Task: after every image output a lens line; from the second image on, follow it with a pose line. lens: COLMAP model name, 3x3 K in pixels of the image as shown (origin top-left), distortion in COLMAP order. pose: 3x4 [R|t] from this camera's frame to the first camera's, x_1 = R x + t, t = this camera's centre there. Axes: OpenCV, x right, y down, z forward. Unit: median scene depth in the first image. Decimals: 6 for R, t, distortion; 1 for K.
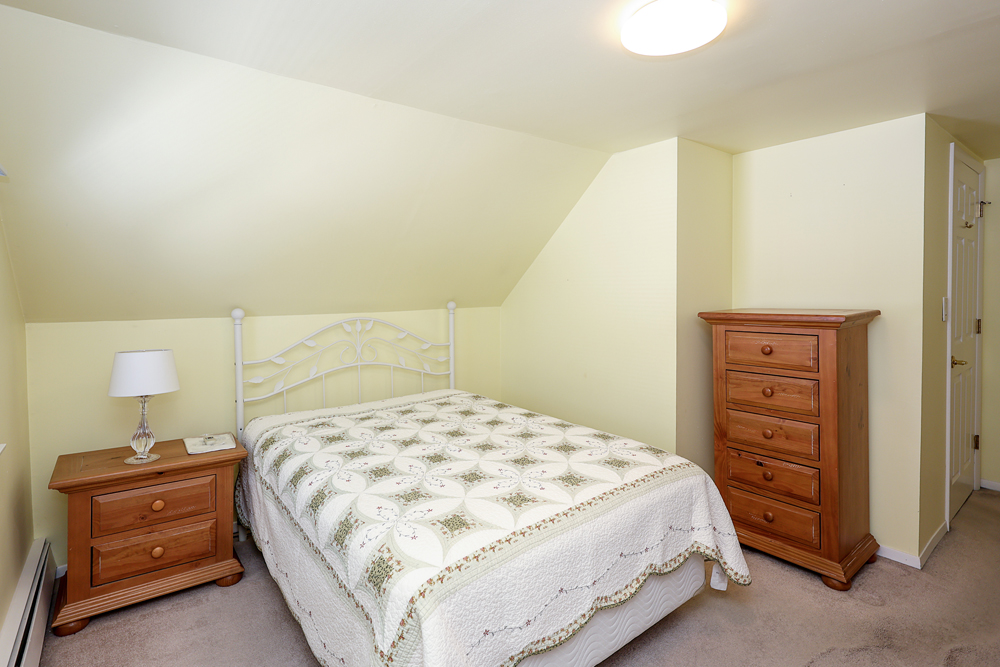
lens RADIAL K [[503.0, 0, 500.0], [0, 503.0, 333.5], [0, 0, 1]] dist [0.000515, 0.000010]
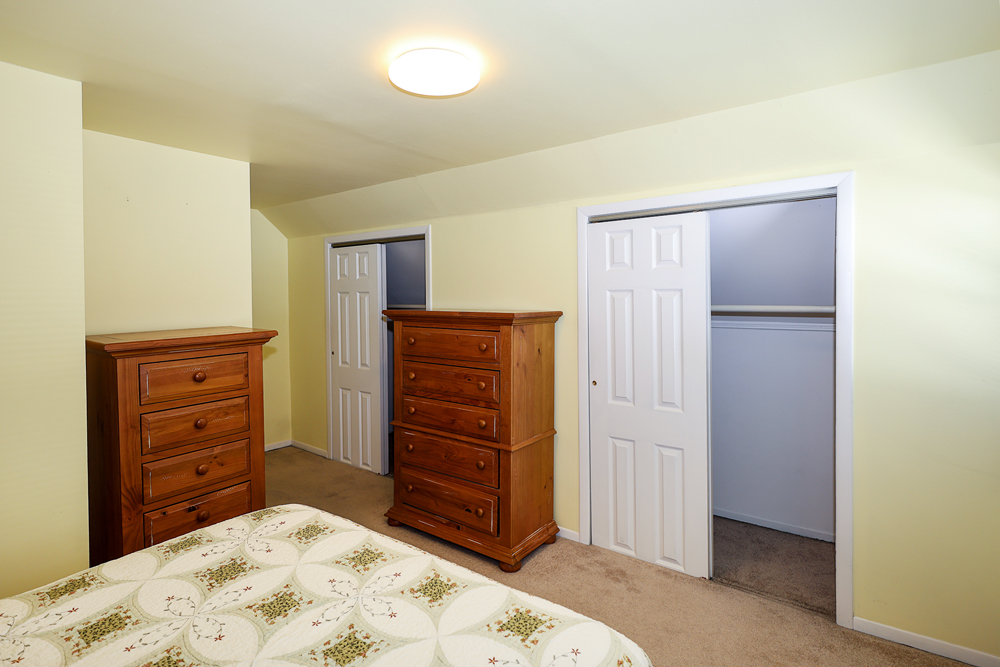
lens RADIAL K [[504.6, 0, 494.9], [0, 504.6, 294.0], [0, 0, 1]] dist [-0.002602, -0.000647]
pose [[-0.263284, 0.010716, 0.964659, -0.519210], [0.104030, 0.994423, 0.017347, -0.080600], [-0.959093, 0.104921, -0.262931, 0.766897]]
